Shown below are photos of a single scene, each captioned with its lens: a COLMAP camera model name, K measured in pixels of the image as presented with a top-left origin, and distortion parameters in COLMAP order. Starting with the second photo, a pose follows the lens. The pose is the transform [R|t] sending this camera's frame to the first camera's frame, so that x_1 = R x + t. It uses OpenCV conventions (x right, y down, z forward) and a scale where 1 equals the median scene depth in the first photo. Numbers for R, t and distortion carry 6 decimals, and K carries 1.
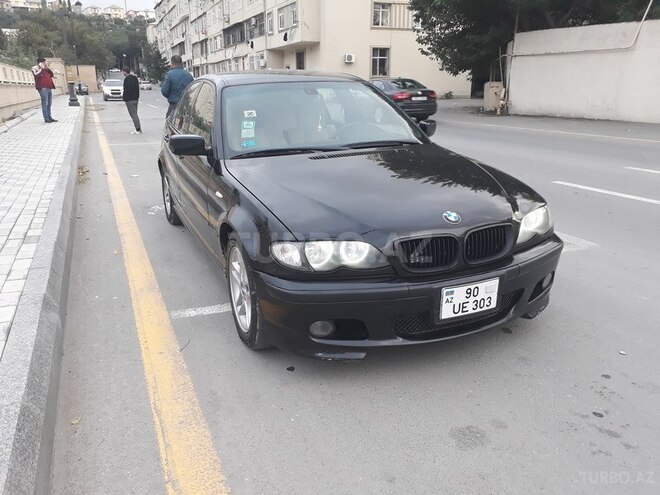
lens RADIAL K [[530.9, 0, 335.0], [0, 530.9, 219.4], [0, 0, 1]] dist [0.019387, -0.007761]
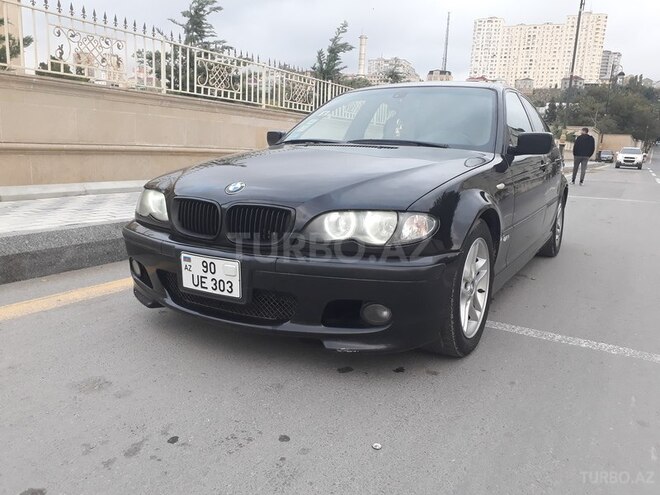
lens RADIAL K [[521.8, 0, 327.6], [0, 521.8, 229.4], [0, 0, 1]] dist [0.129976, -0.192366]
pose [[0.594459, 0.161265, -0.787789, 1.029427], [-0.244523, 0.969543, 0.013957, 0.013233], [0.766046, 0.184336, 0.615787, 0.575252]]
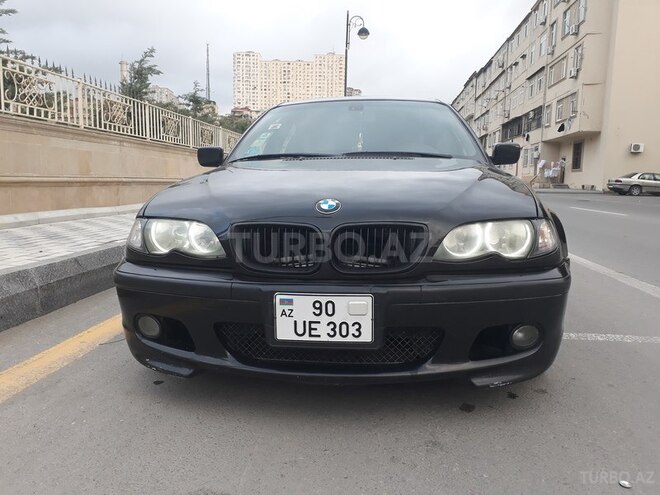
lens RADIAL K [[530.9, 0, 335.0], [0, 530.9, 219.4], [0, 0, 1]] dist [0.019387, -0.007761]
pose [[0.871703, 0.057318, -0.486671, 0.579406], [-0.140653, 0.980612, -0.136440, 0.111971], [0.469416, 0.187387, 0.862864, 0.376100]]
